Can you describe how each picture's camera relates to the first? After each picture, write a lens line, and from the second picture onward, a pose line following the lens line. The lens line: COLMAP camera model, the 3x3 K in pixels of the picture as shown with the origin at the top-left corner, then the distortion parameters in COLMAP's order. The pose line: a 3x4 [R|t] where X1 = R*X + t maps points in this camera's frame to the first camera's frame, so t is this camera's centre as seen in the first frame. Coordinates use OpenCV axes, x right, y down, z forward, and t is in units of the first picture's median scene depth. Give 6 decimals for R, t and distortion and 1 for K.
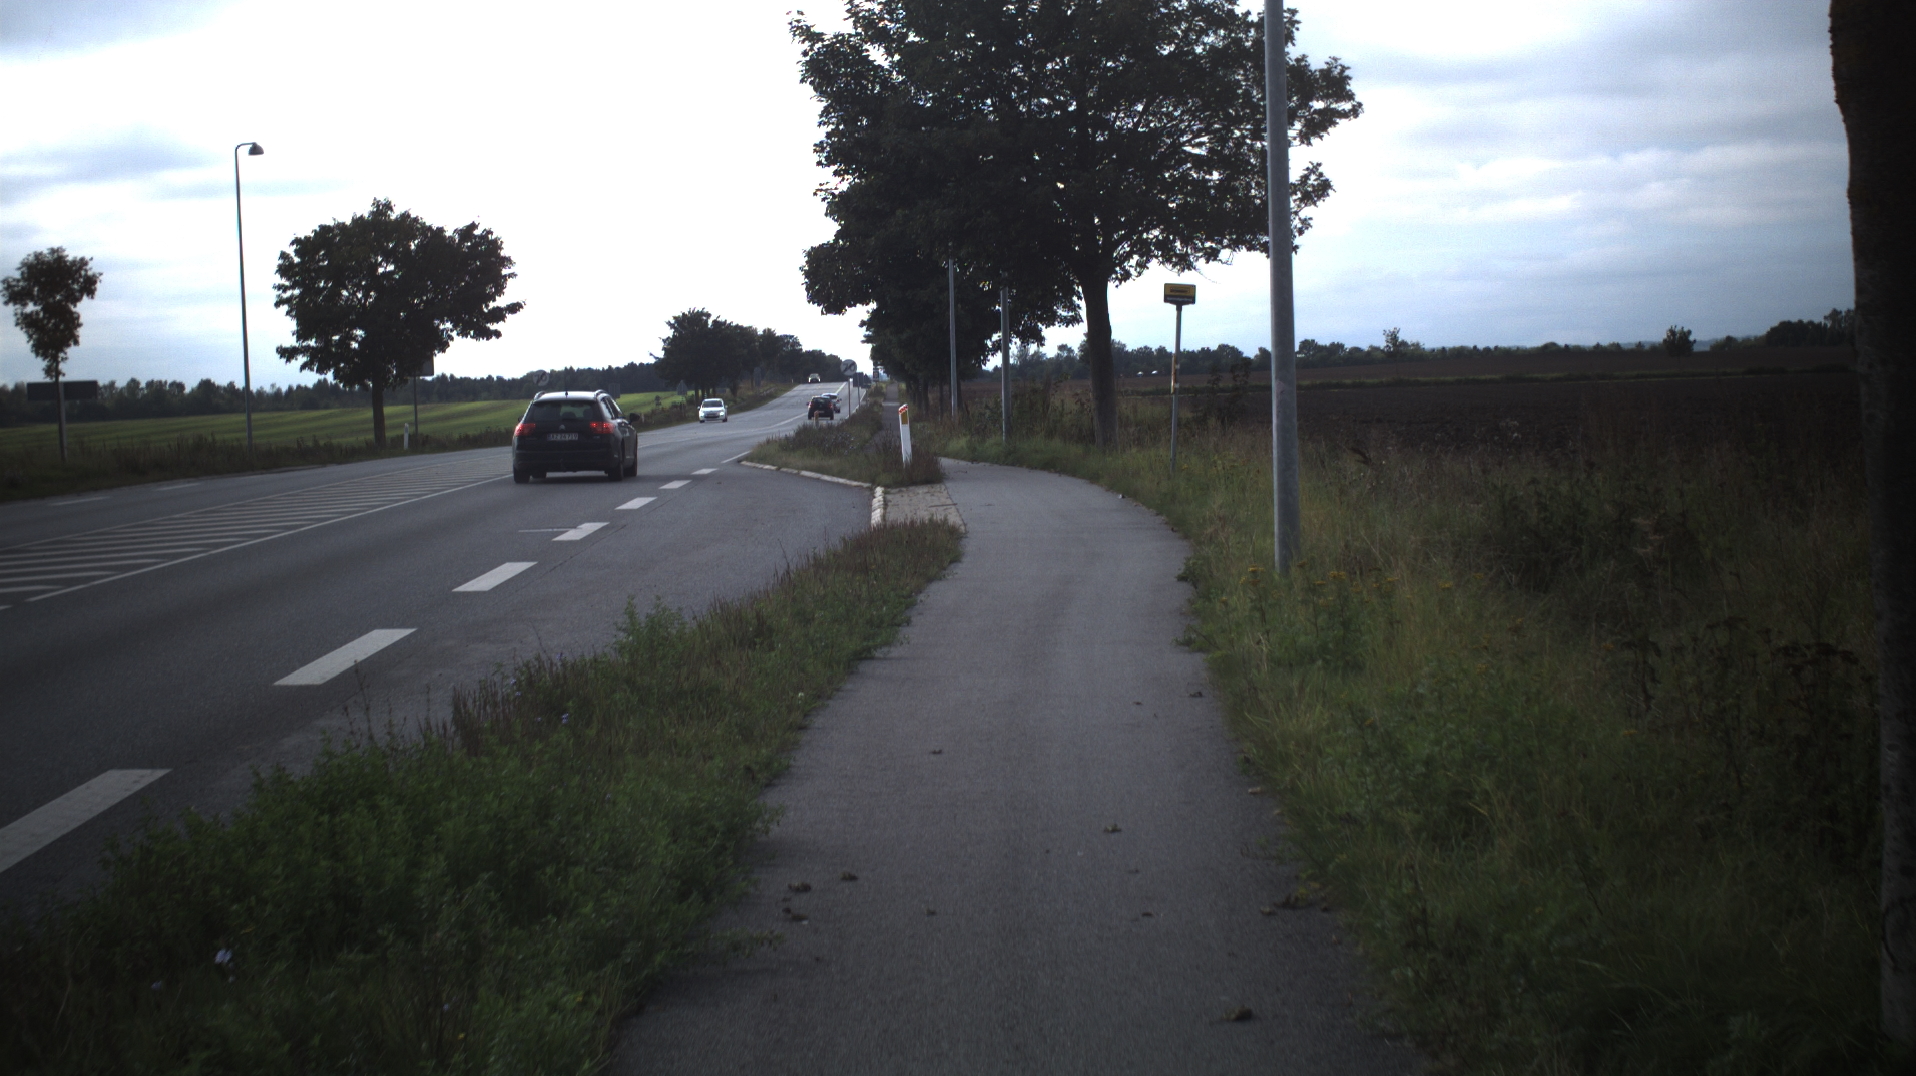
lens RADIAL K [[3344.1, 0, 958.0], [0, 3344.1, 538.0], [0, 0, 1]] dist [-0.285035, 0.377091]
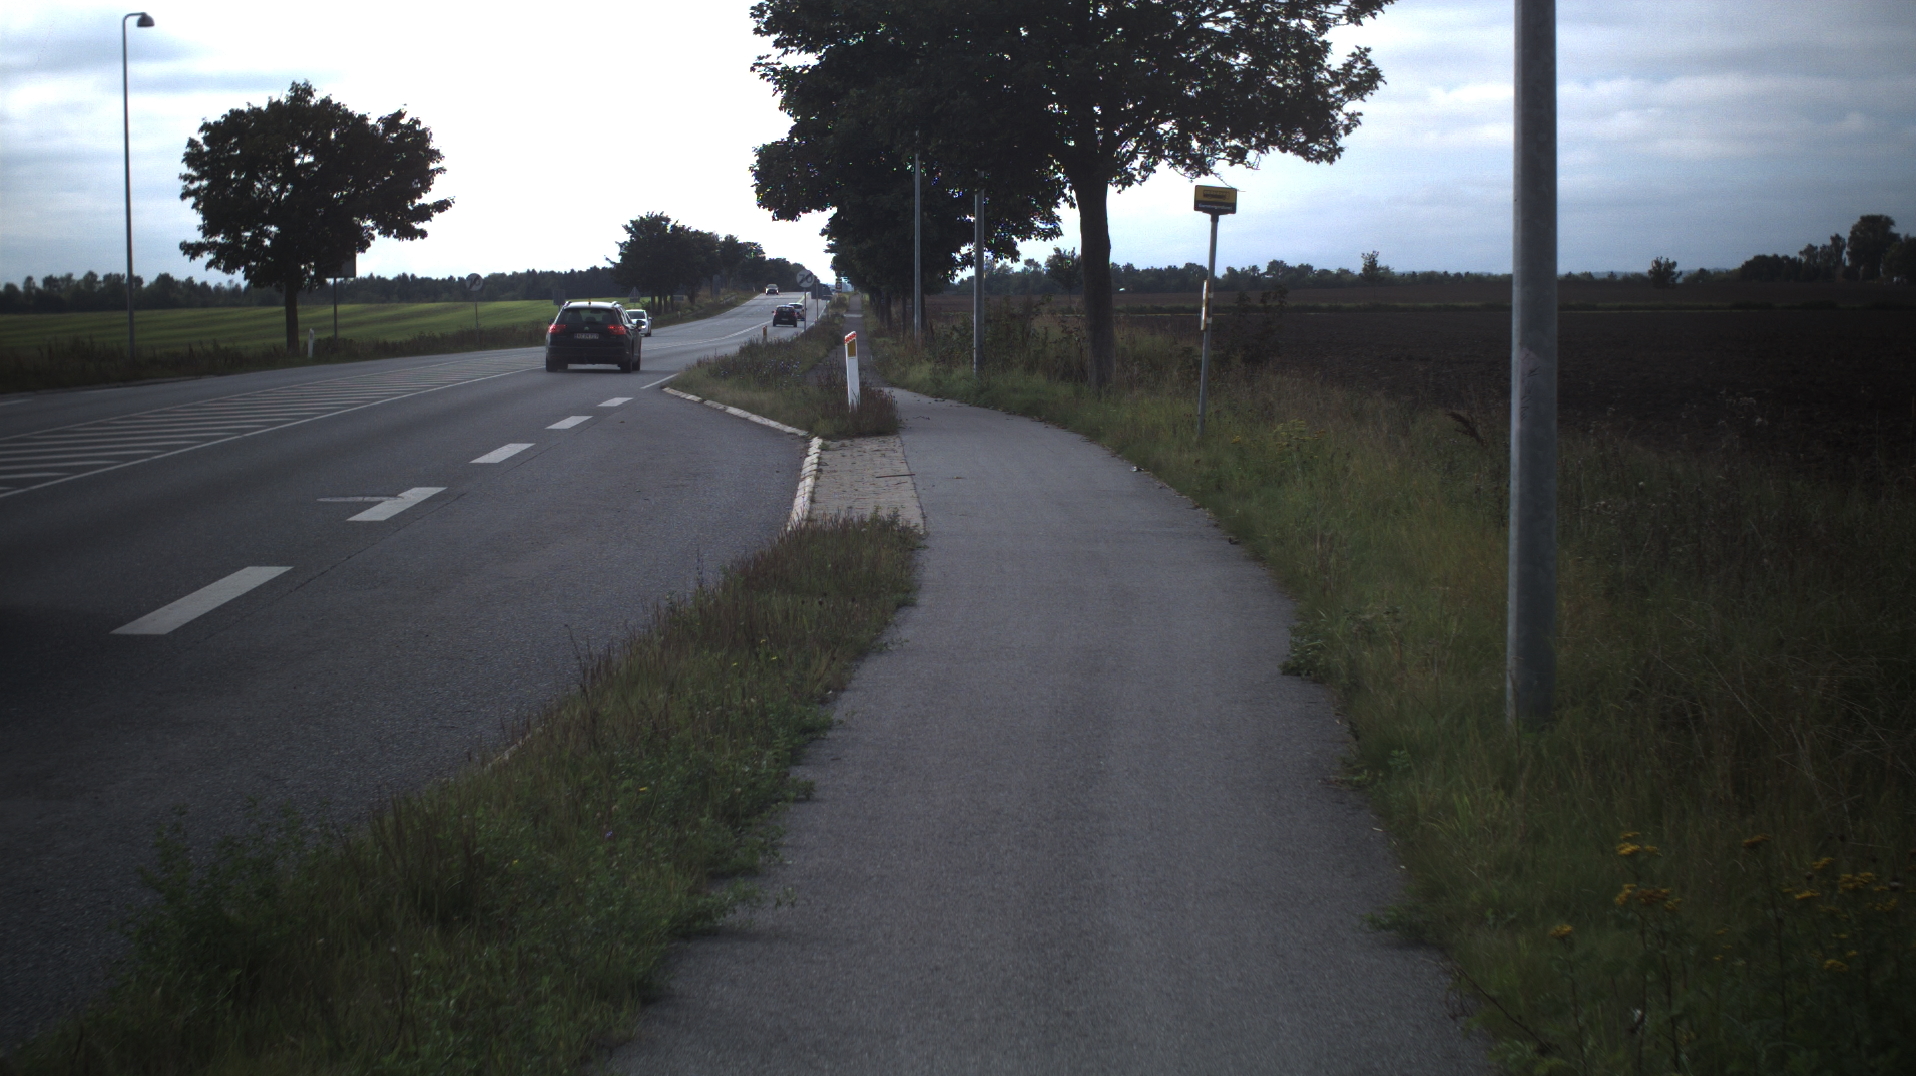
lens RADIAL K [[3344.1, 0, 958.0], [0, 3344.1, 538.0], [0, 0, 1]] dist [-0.285035, 0.377091]
pose [[0.999628, 0.024355, 0.012270, 0.000169], [-0.024669, 0.999355, 0.026085, -0.005027], [-0.011627, -0.026378, 0.999584, 0.083429]]
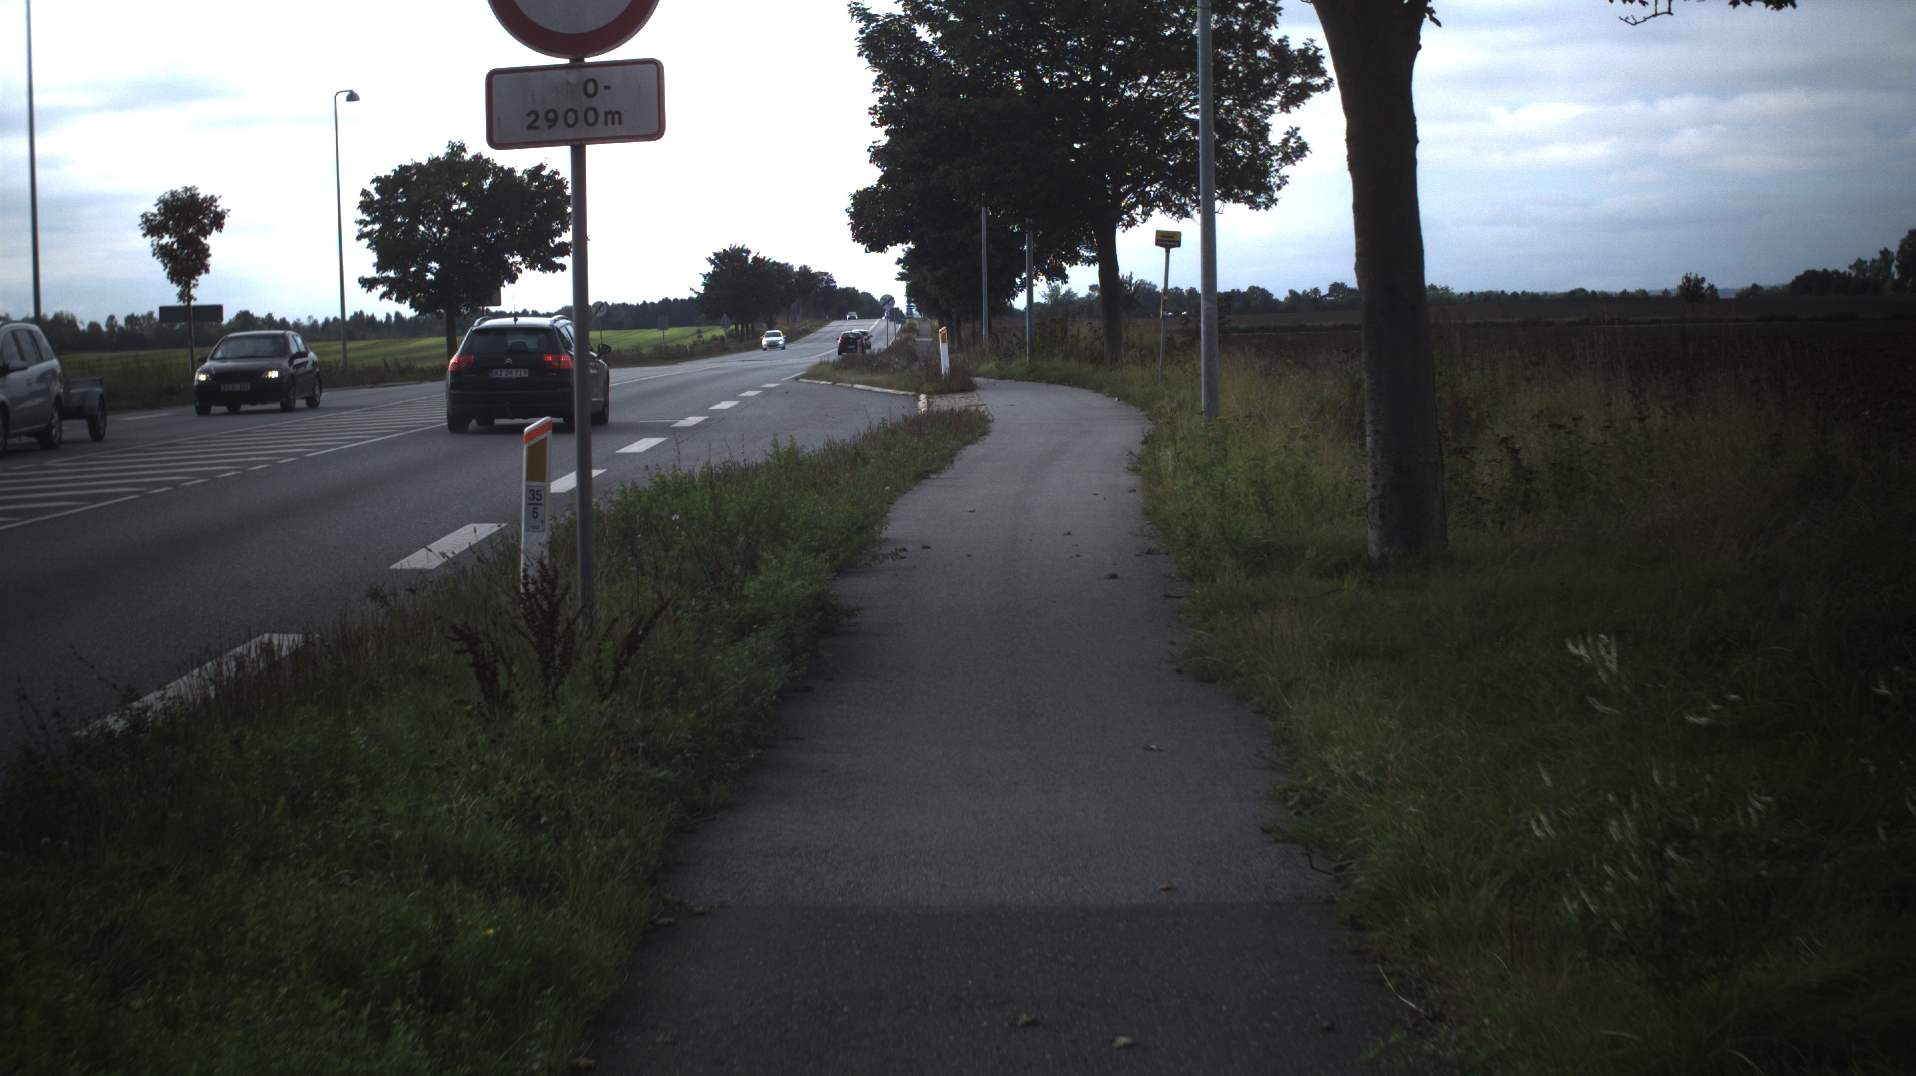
lens RADIAL K [[3344.1, 0, 958.0], [0, 3344.1, 538.0], [0, 0, 1]] dist [-0.285035, 0.377091]
pose [[0.999901, 0.011015, -0.008758, 0.000217], [-0.010854, 0.999774, 0.018285, 0.005493], [0.008958, -0.018188, 0.999794, -0.082357]]
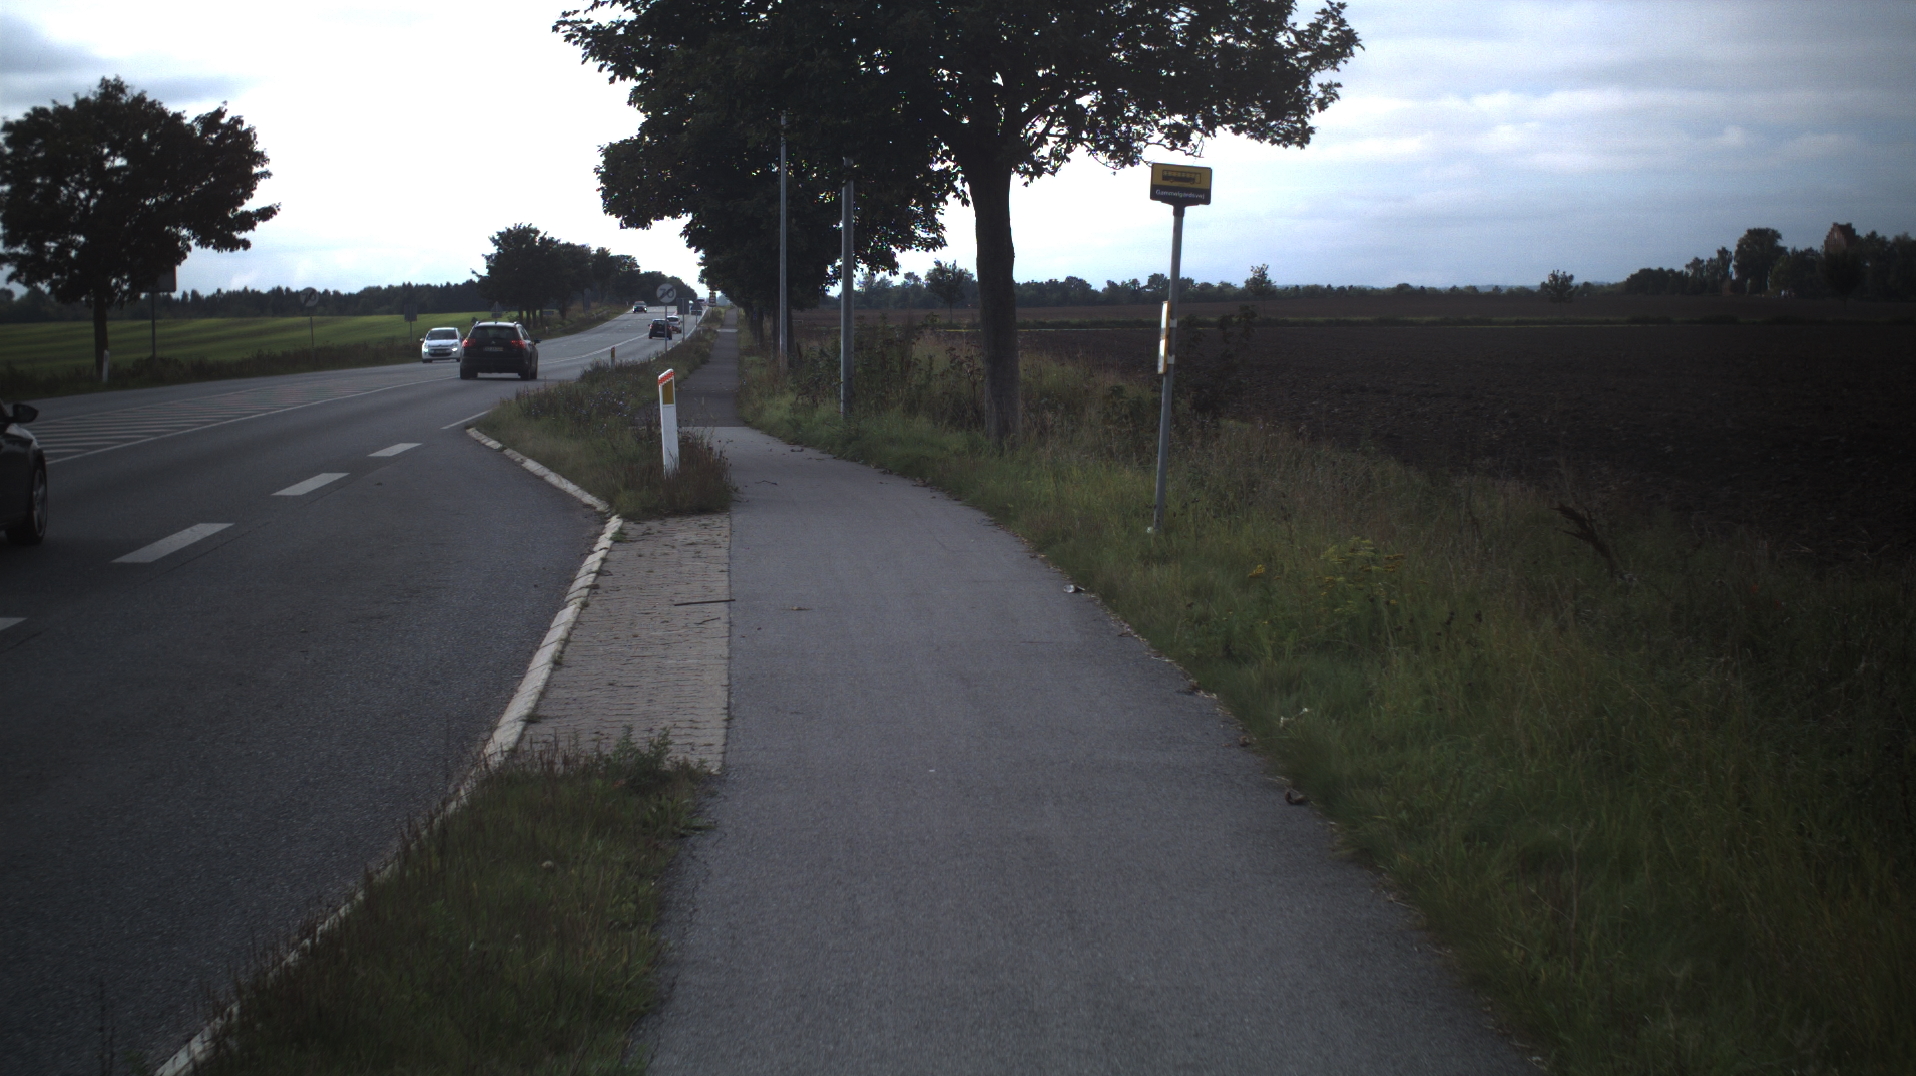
lens RADIAL K [[3344.1, 0, 958.0], [0, 3344.1, 538.0], [0, 0, 1]] dist [-0.285035, 0.377091]
pose [[0.998571, 0.023368, 0.048065, 0.002735], [-0.024409, 0.999477, 0.021193, -0.009723], [-0.047545, -0.022336, 0.998619, 0.166557]]
